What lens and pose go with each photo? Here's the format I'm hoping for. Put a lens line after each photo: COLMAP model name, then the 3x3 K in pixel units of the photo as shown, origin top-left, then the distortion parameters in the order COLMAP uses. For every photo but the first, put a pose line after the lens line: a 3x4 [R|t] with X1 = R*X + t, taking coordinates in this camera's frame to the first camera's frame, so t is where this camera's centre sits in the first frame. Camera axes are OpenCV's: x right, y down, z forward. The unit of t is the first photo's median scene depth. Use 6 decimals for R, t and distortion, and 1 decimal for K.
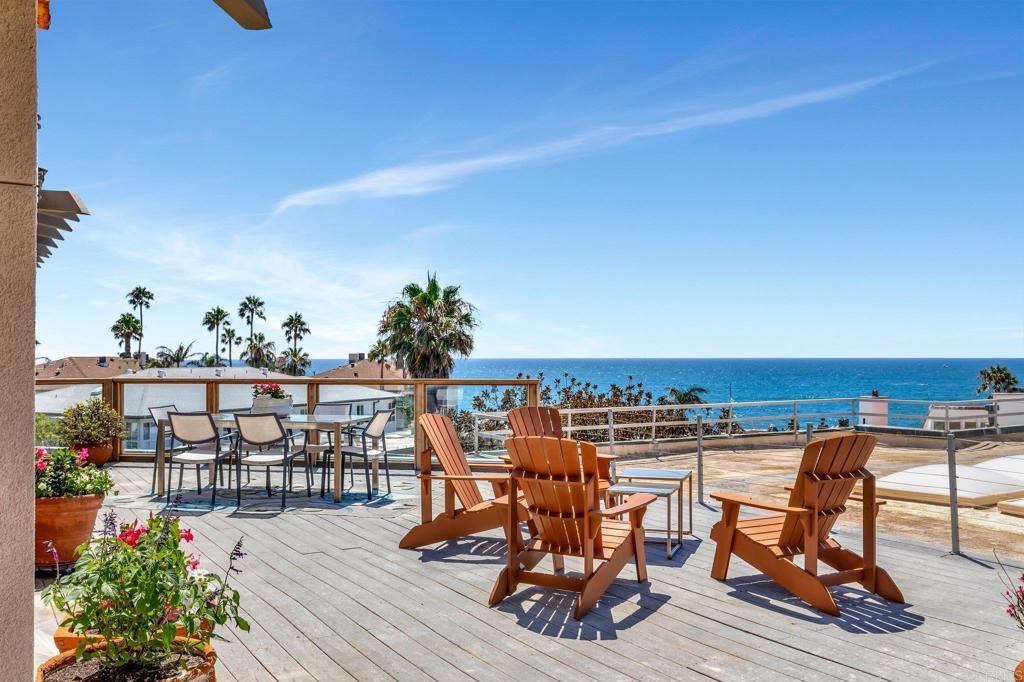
lens RADIAL K [[889.4, 0, 512.0], [0, 889.4, 341.0], [0, 0, 1]] dist [0.007353, 0.006673]
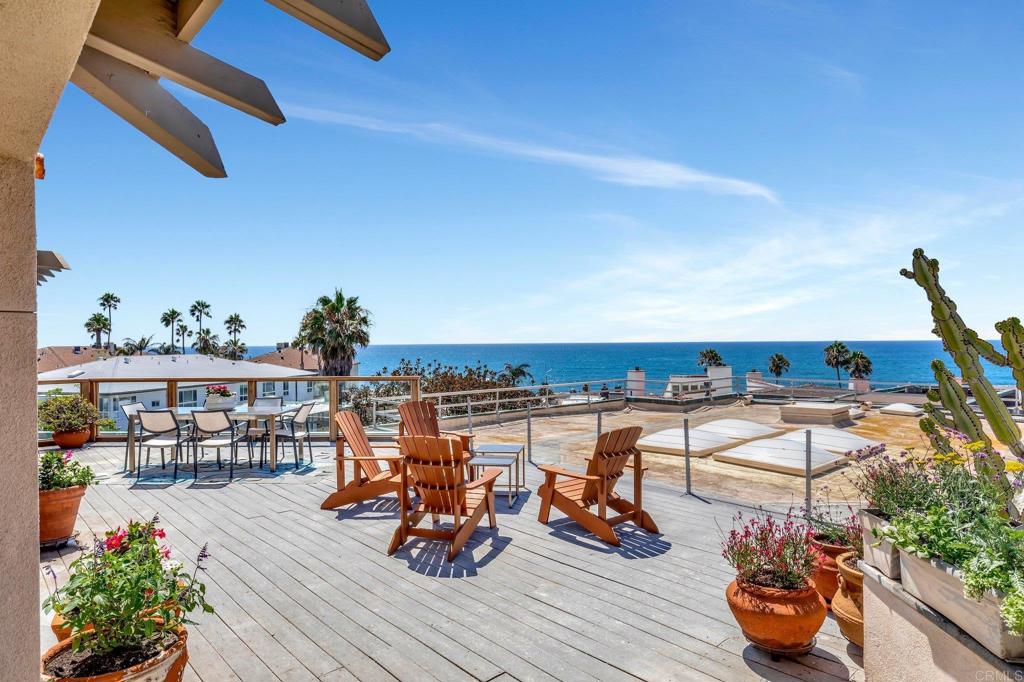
lens RADIAL K [[611.7, 0, 512.0], [0, 611.7, 341.0], [0, 0, 1]] dist [0.003263, 0.004095]
pose [[0.982675, -0.007617, 0.185178, -0.002770], [0.004596, 0.999849, 0.016737, -0.018312], [-0.185278, -0.015595, 0.982562, -0.000240]]
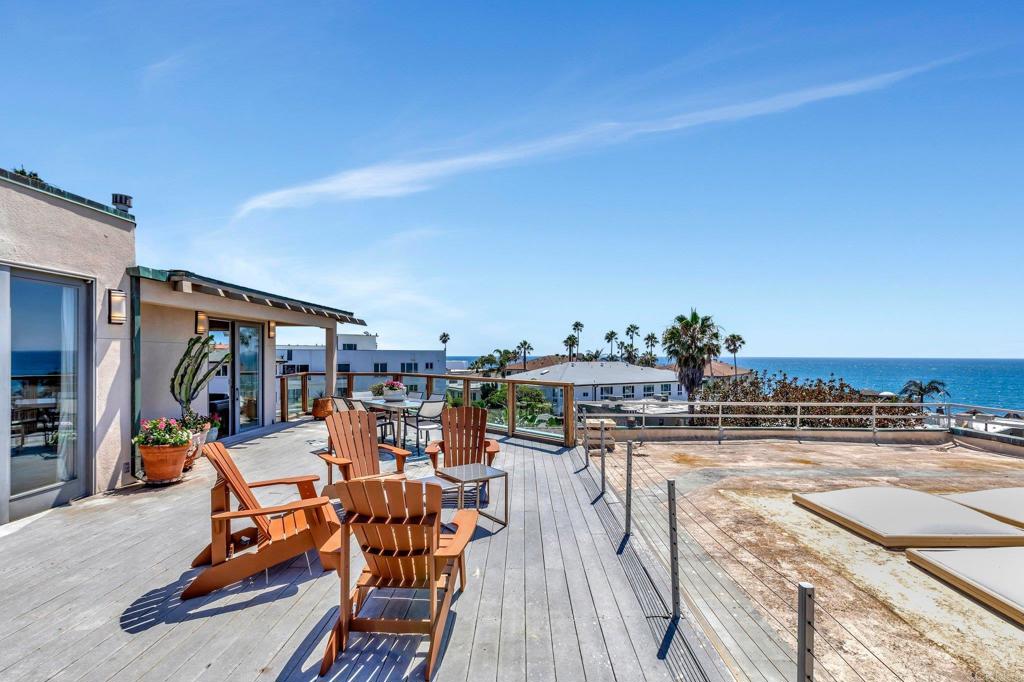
lens RADIAL K [[462.7, 0, 518.1], [0, 462.7, 356.1], [0, 0, 1]] dist [0.000956, 0.000052]
pose [[0.847902, 0.007428, -0.530101, 0.214071], [0.002972, 0.999820, 0.018763, -0.008655], [0.530144, -0.017484, 0.847727, 0.192294]]
